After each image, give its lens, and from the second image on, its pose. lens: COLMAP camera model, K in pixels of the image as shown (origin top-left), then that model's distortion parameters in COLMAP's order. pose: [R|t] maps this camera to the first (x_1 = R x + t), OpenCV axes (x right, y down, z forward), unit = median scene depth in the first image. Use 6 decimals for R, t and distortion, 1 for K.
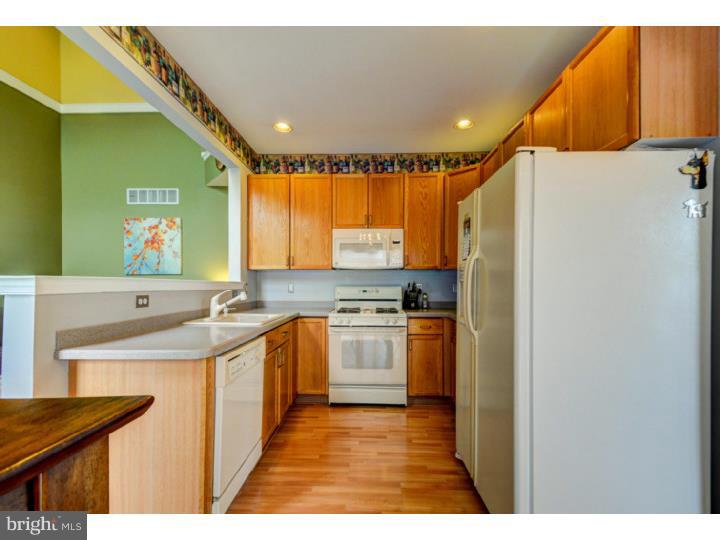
lens RADIAL K [[317.9, 0, 361.9], [0, 317.9, 282.8], [0, 0, 1]] dist [0.023225, -0.000371]
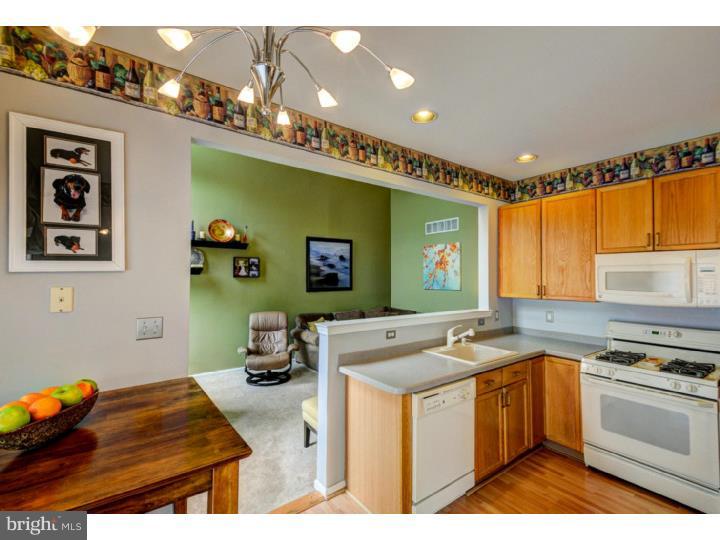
lens RADIAL K [[332.7, 0, 381.0], [0, 332.7, 269.9], [0, 0, 1]] dist [0.025826, -0.000454]
pose [[0.646156, 0.005187, -0.763187, 0.229342], [-0.015265, 0.999865, -0.006128, -0.121456], [0.763052, 0.015610, 0.646148, 0.005132]]
